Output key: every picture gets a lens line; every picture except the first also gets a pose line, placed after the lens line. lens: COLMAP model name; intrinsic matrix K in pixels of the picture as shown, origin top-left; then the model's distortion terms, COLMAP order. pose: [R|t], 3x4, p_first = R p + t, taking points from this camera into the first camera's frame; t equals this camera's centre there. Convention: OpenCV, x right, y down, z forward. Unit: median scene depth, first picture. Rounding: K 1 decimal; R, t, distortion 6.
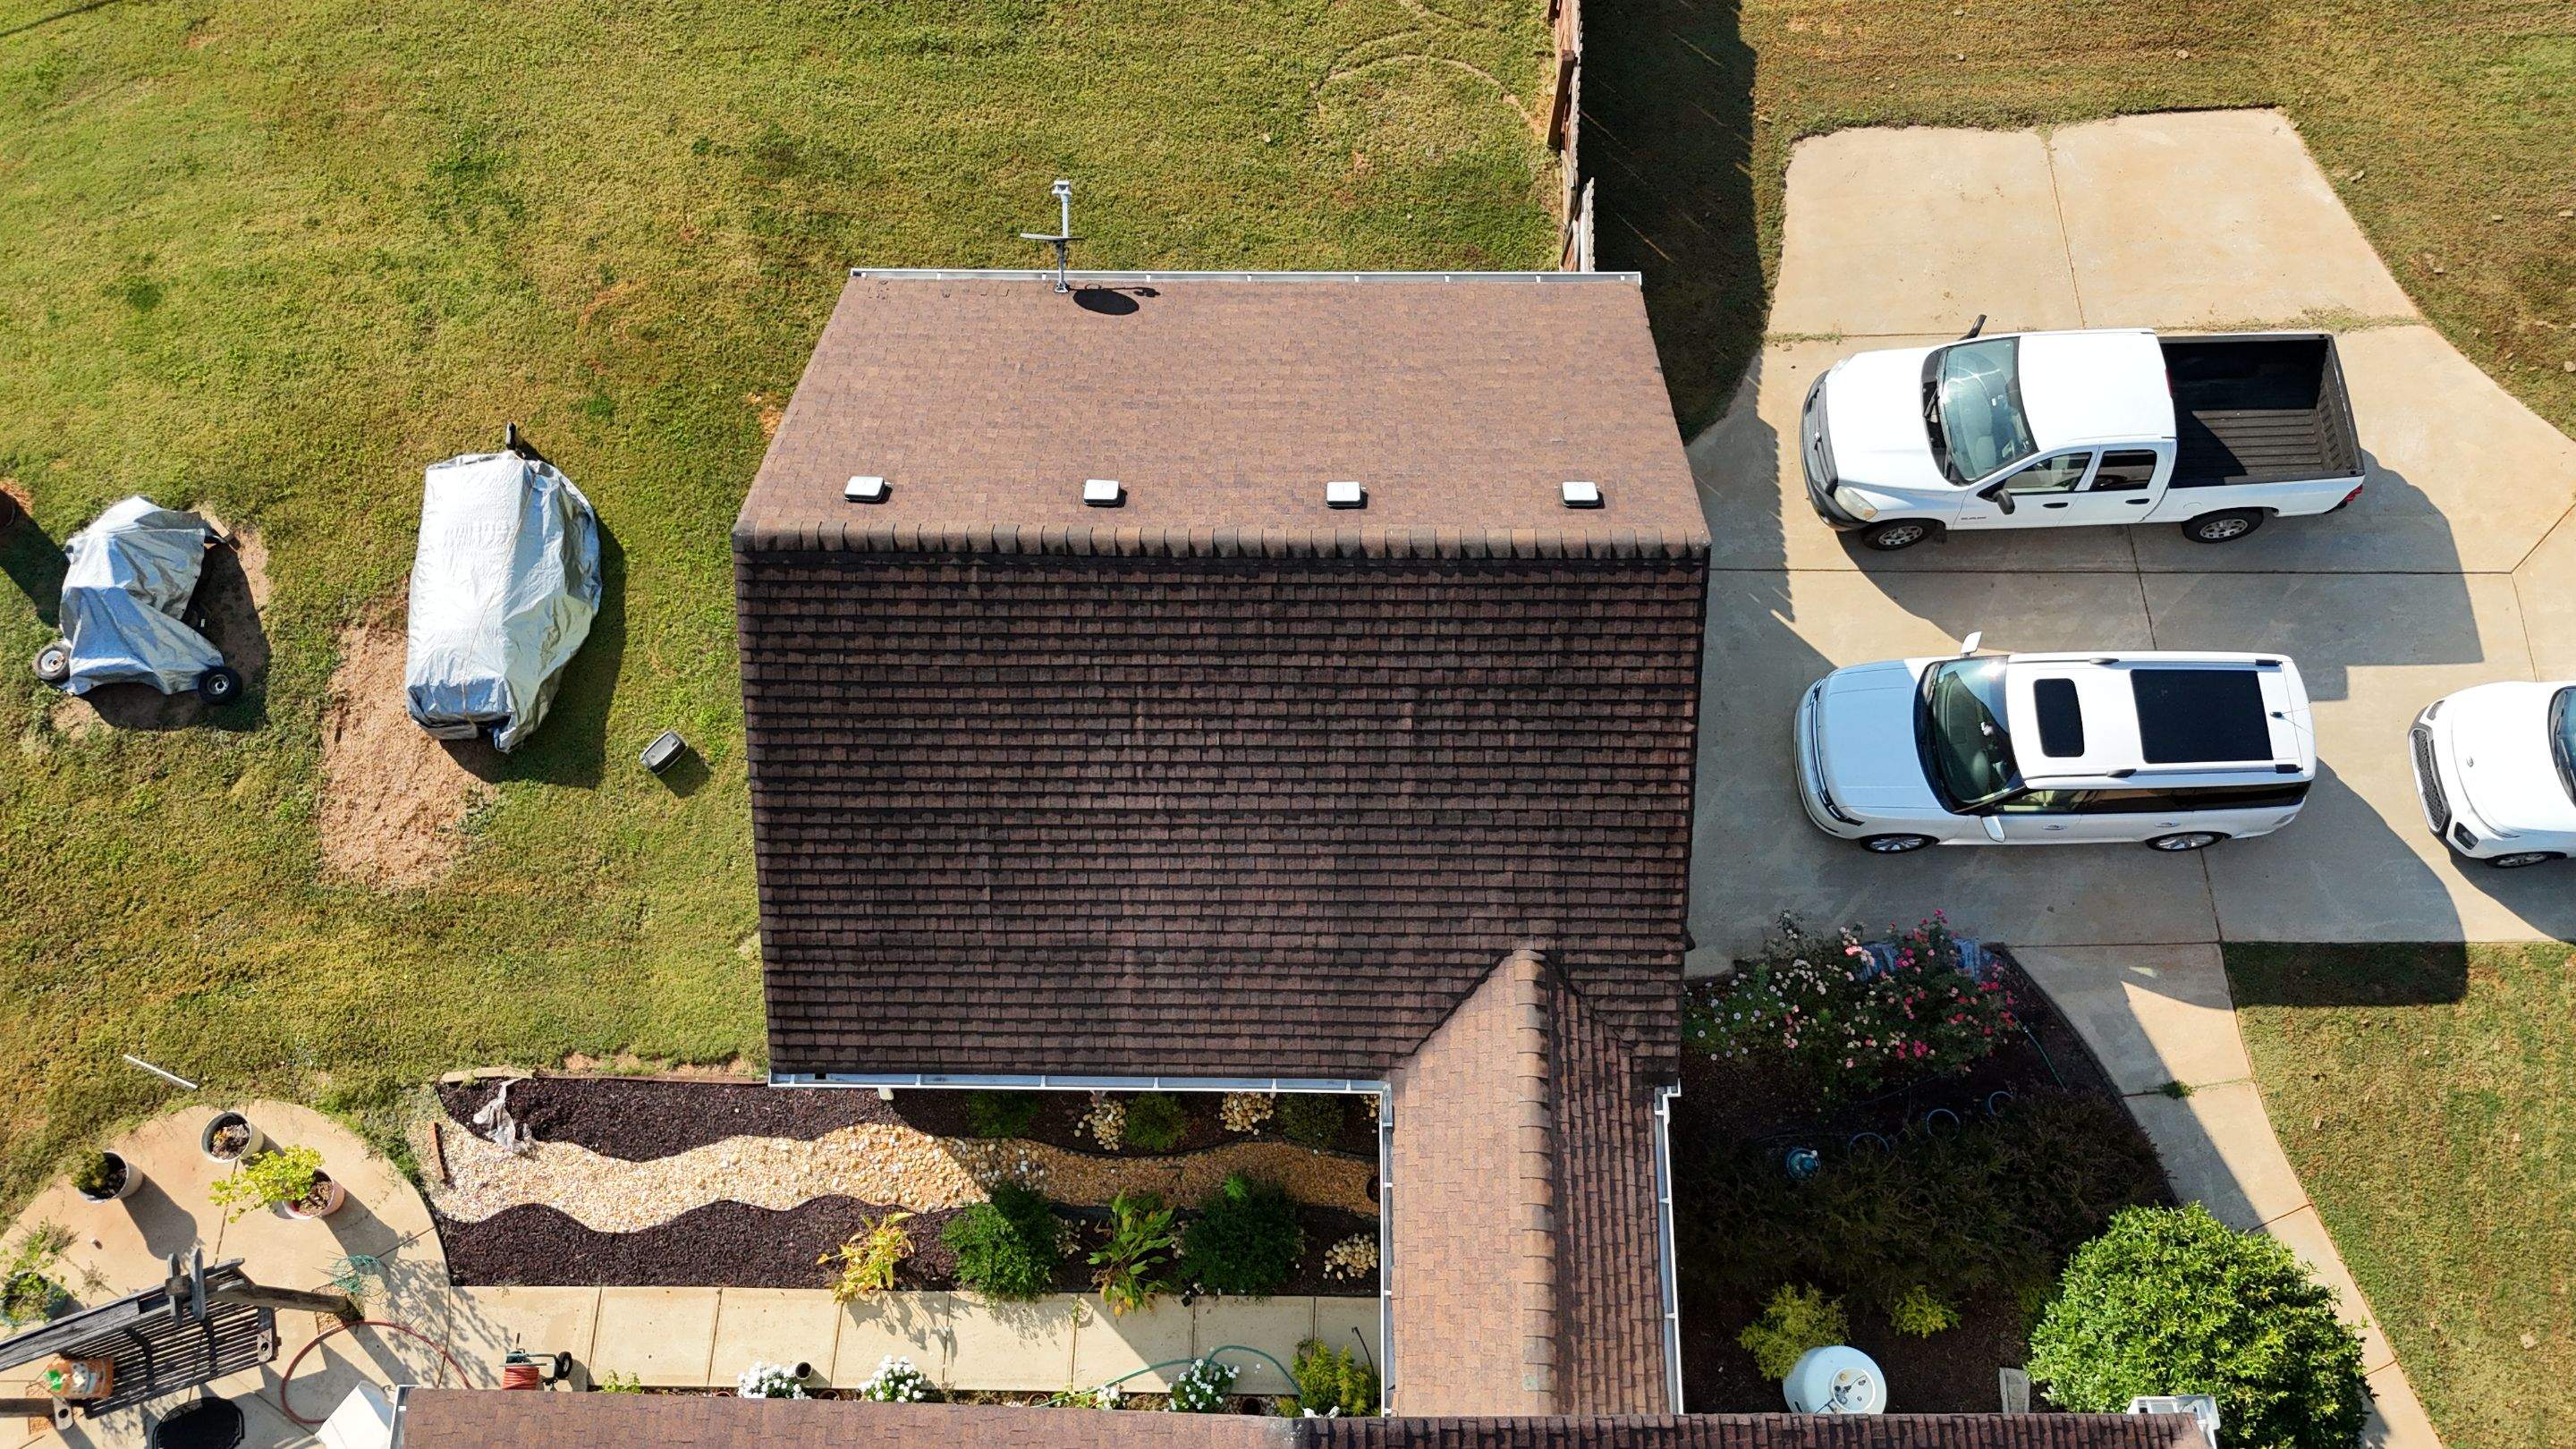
lens RADIAL K [[1910.4, 0, 1286.8], [0, 1910.4, 719.6], [0, 0, 1]] dist [0.059679, -0.042443]
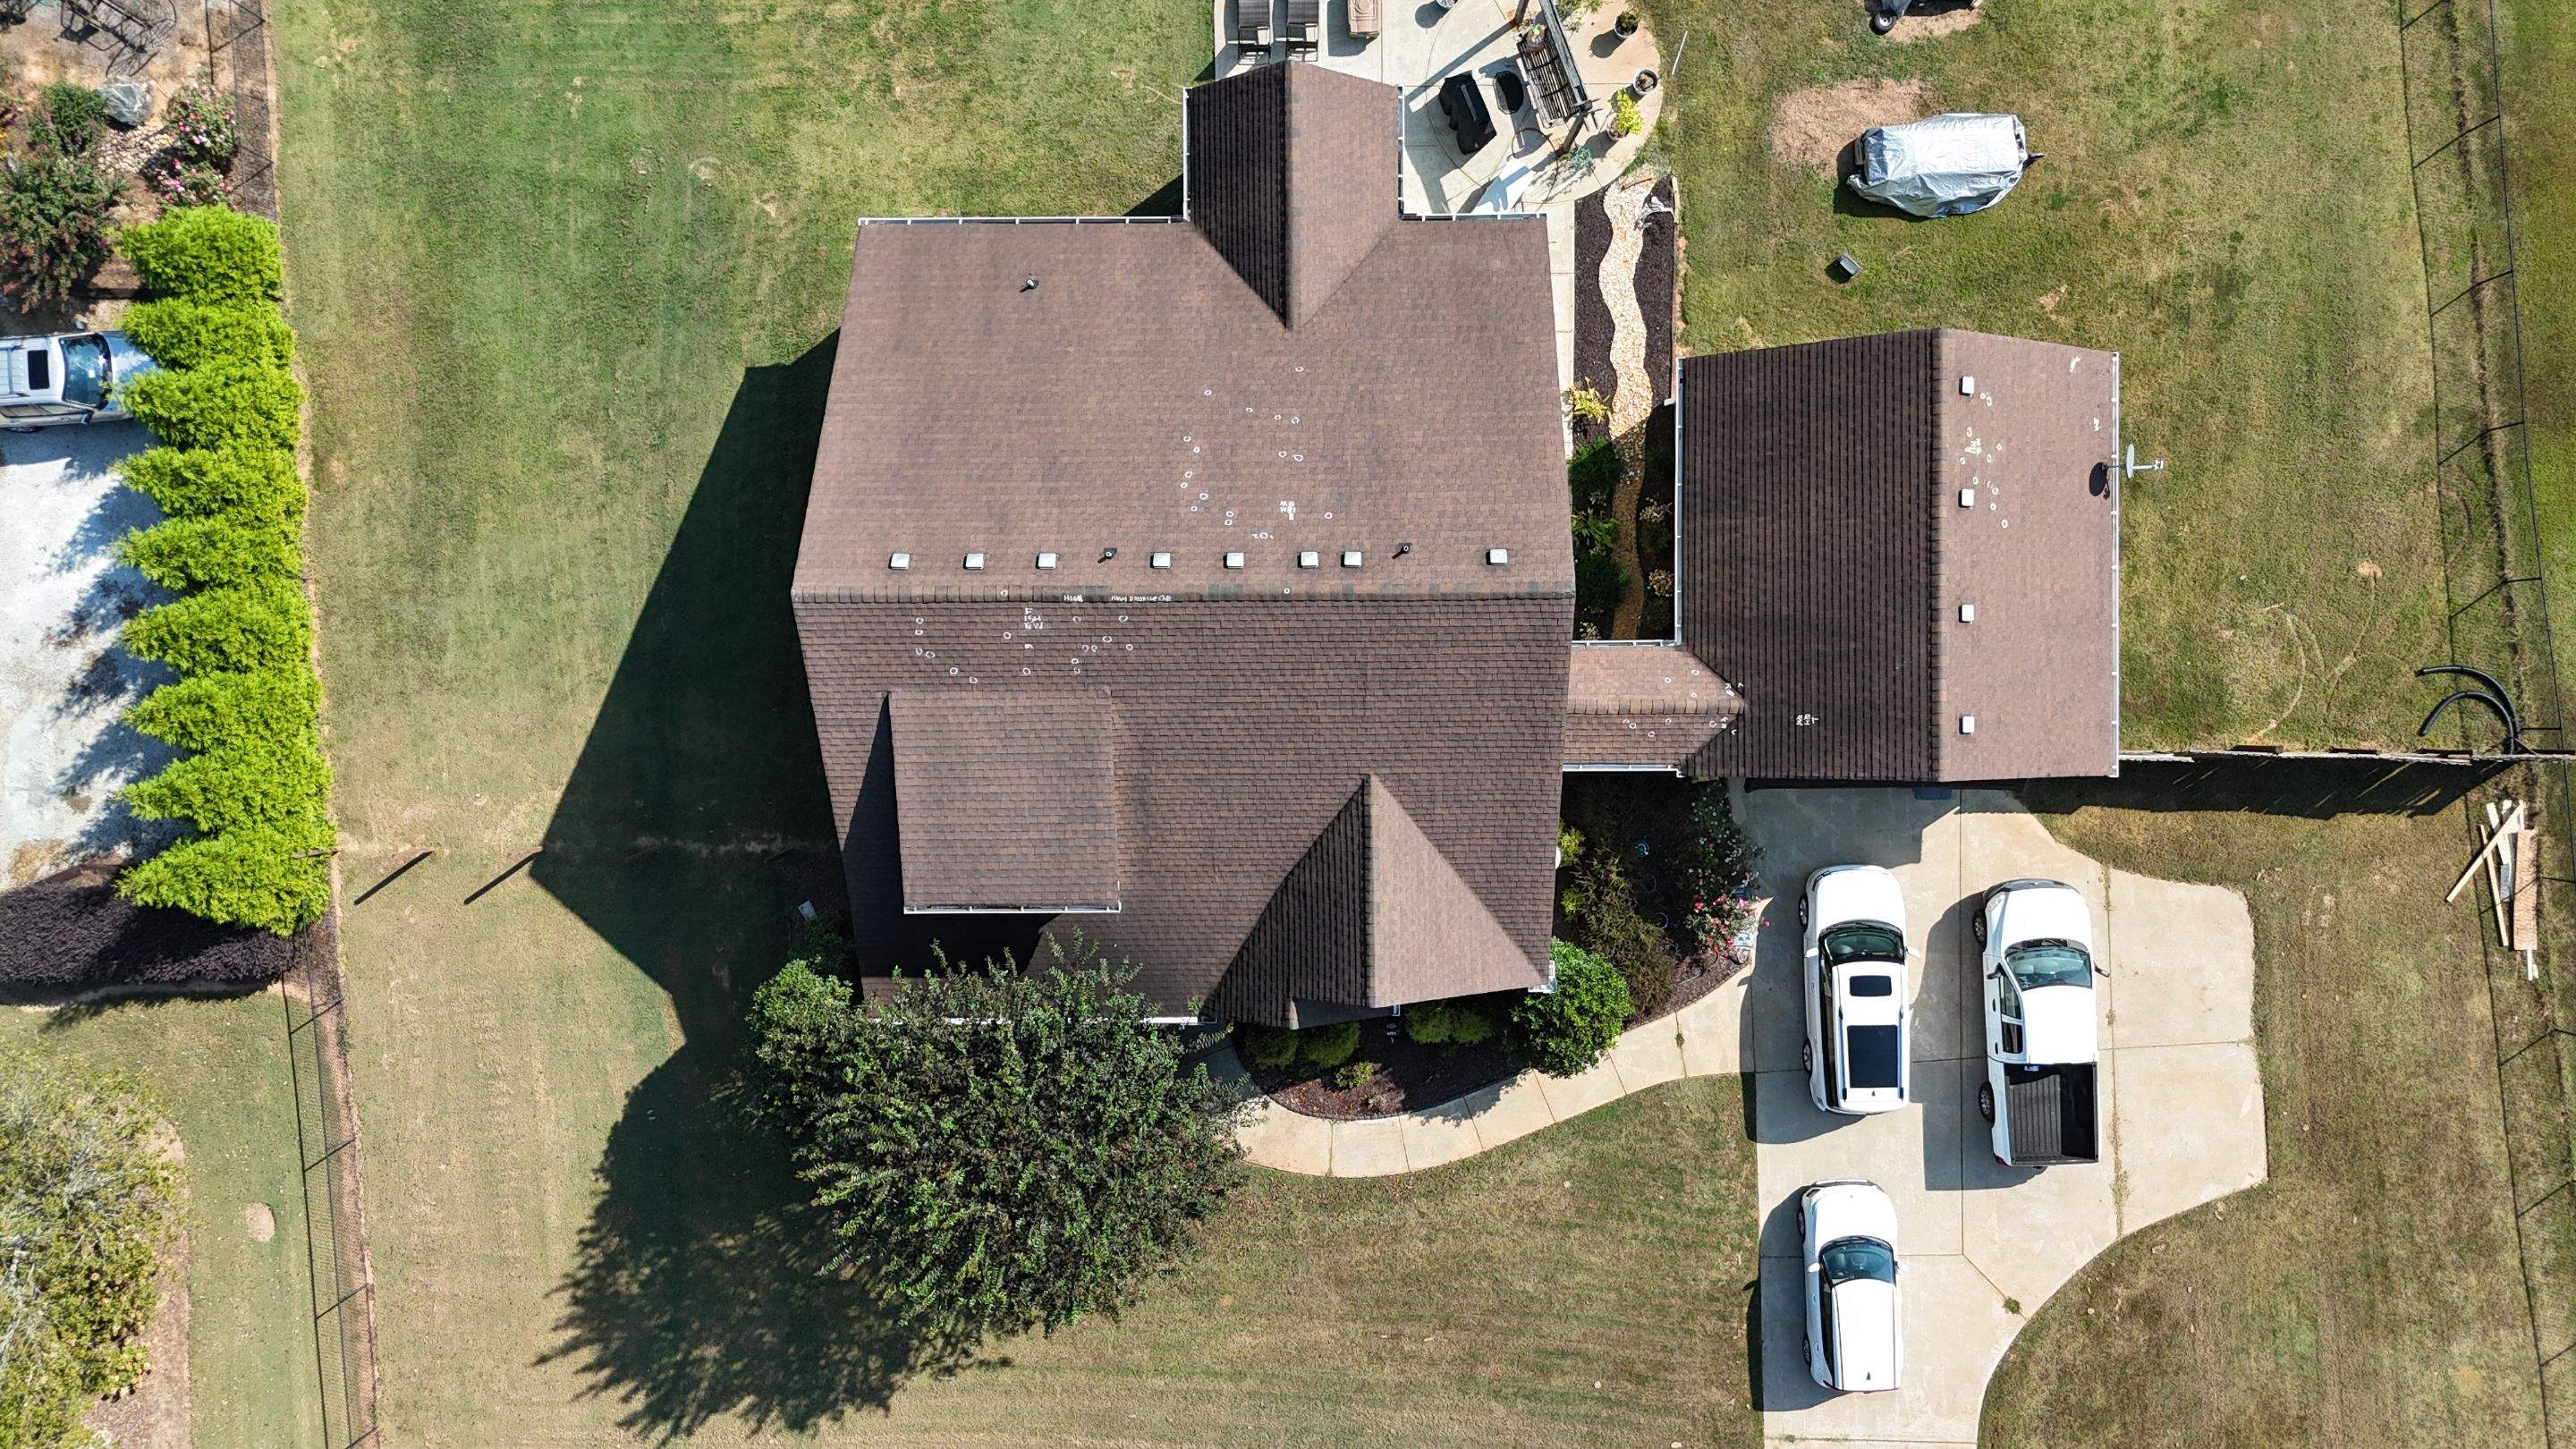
lens RADIAL K [[1910.4, 0, 1289.8], [0, 1910.4, 717.6], [0, 0, 1]] dist [0.059679, -0.042443]
pose [[0.019426, 0.999502, 0.024883, 0.063350], [-0.940095, 0.009788, 0.340771, -0.113166], [0.340357, -0.030012, 0.939817, -1.022205]]
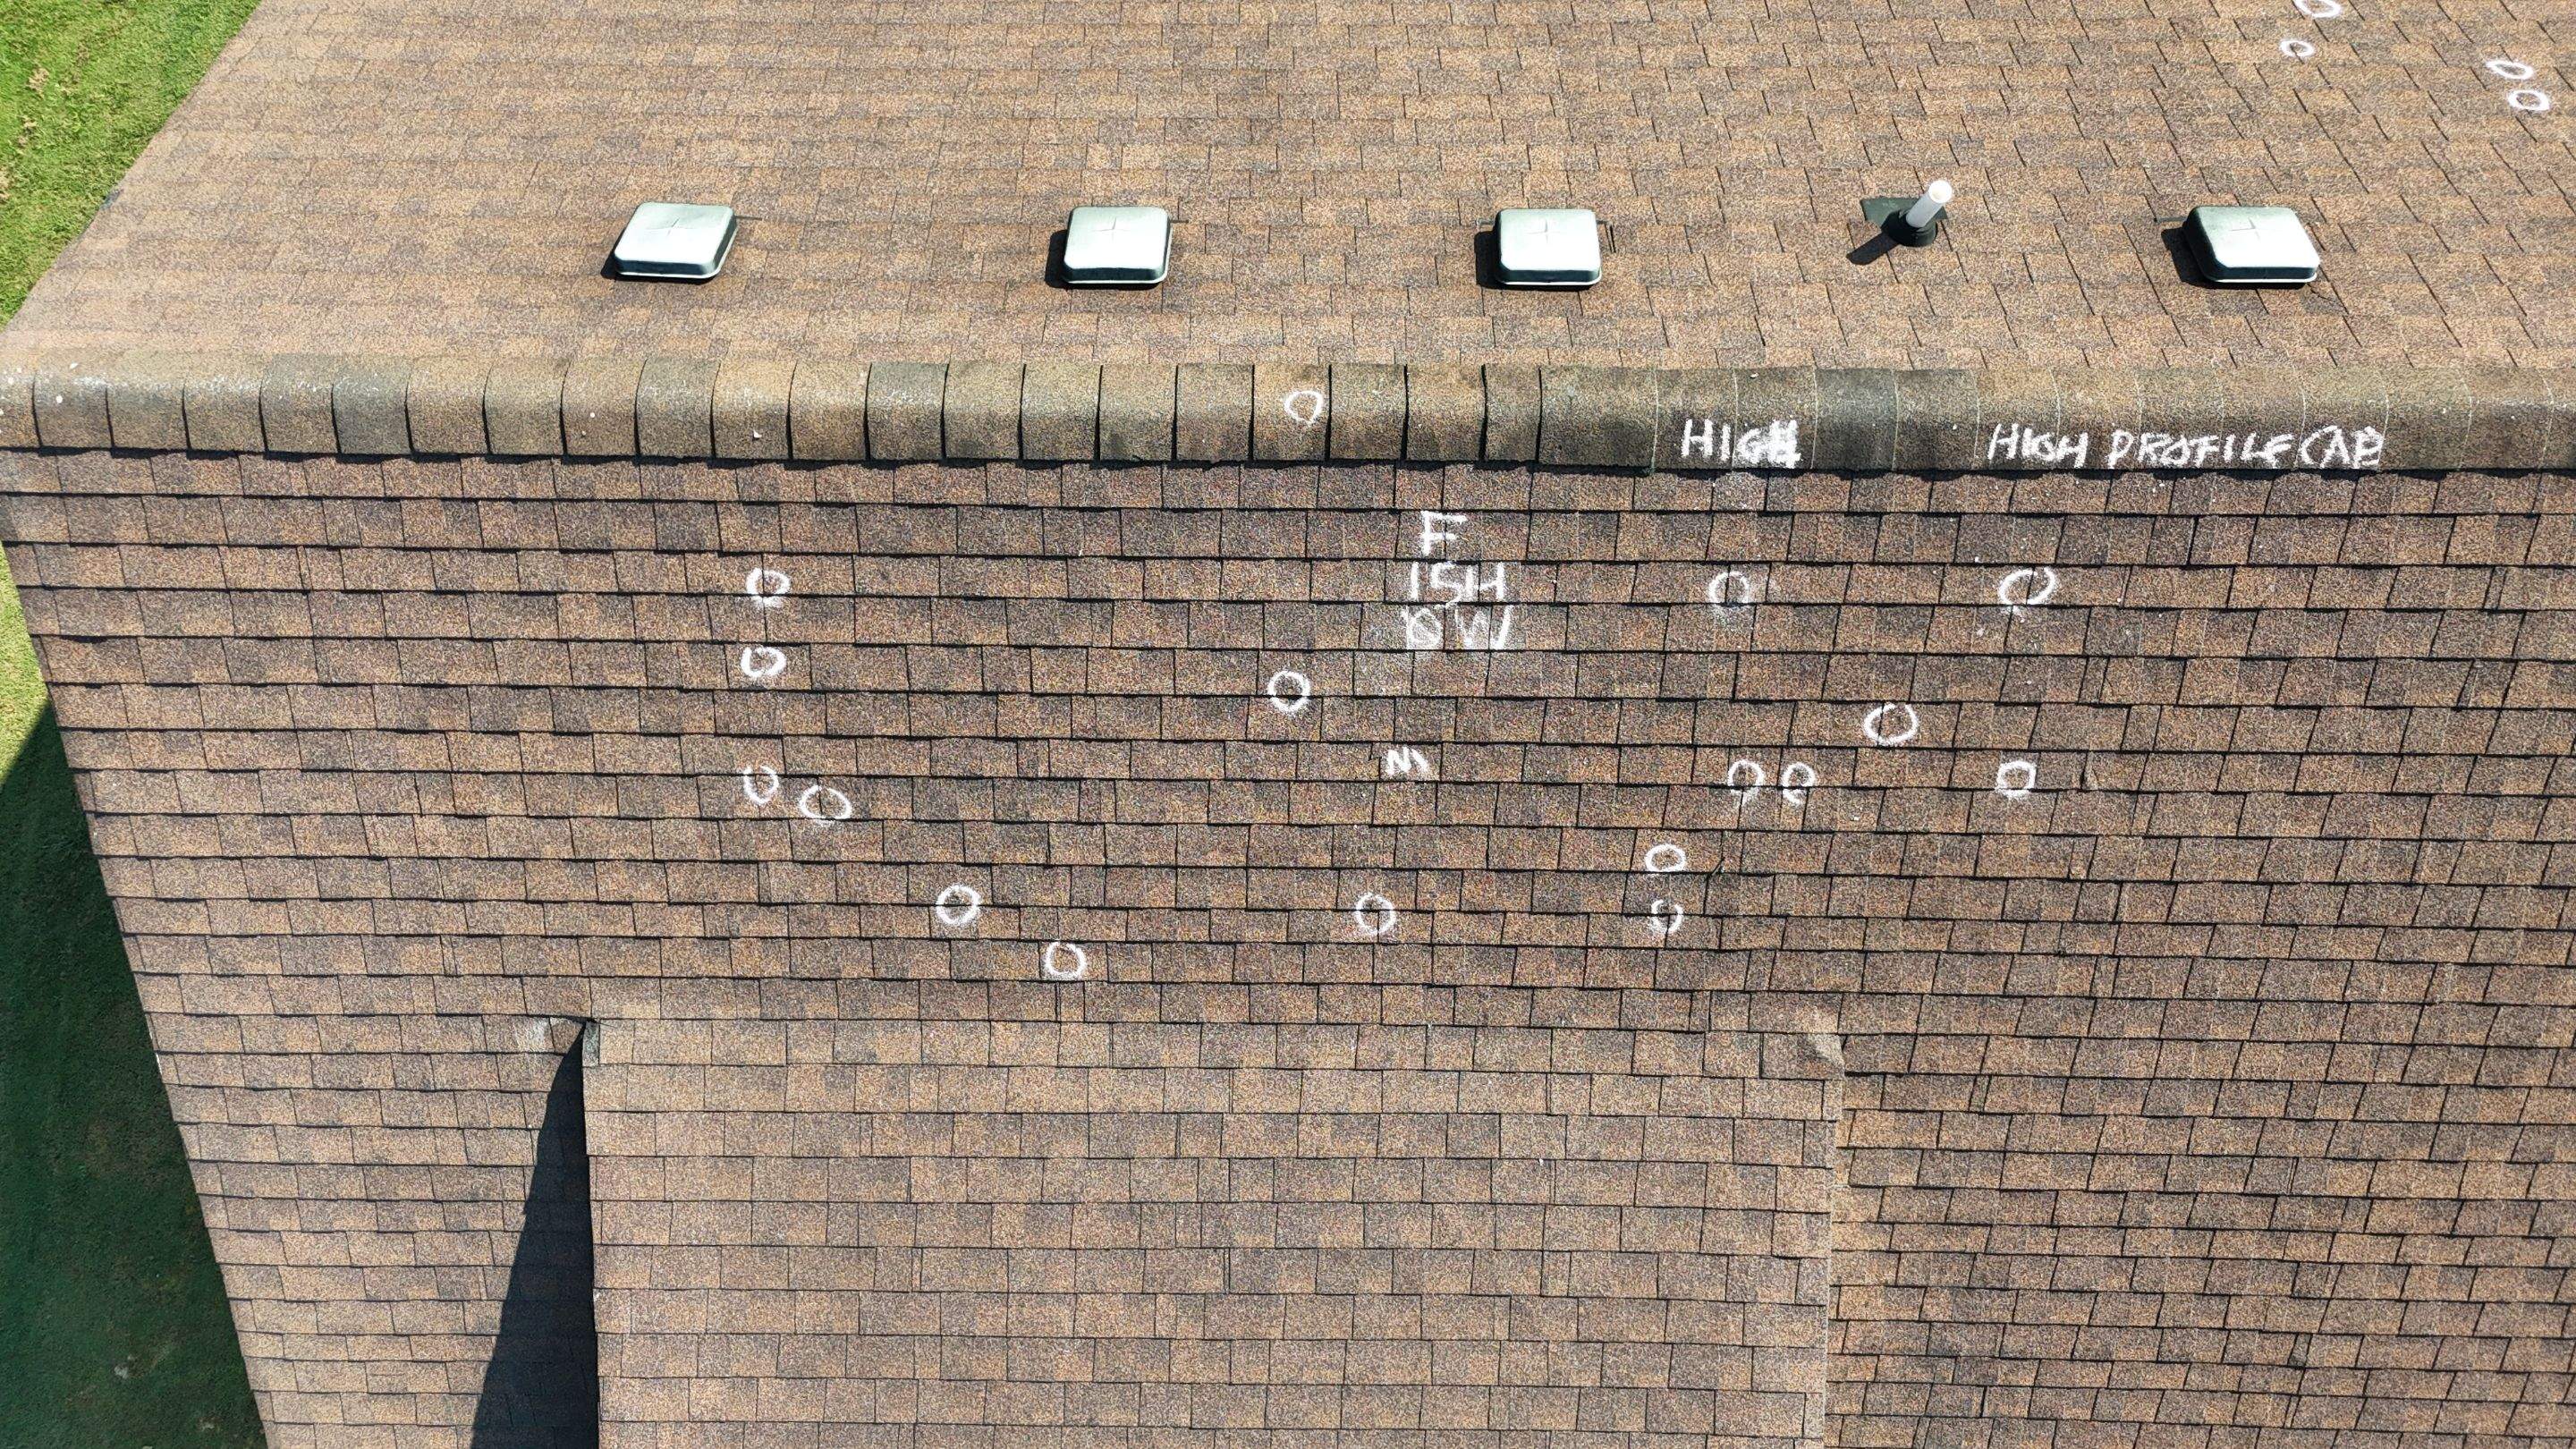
lens RADIAL K [[1910.4, 0, 1289.0], [0, 1910.4, 707.7], [0, 0, 1]] dist [0.059679, -0.042443]
pose [[-0.000052, 0.990337, -0.138684, 0.069213], [-0.940872, 0.046933, 0.335495, 0.581232], [0.338762, 0.130501, 0.931778, 0.184476]]
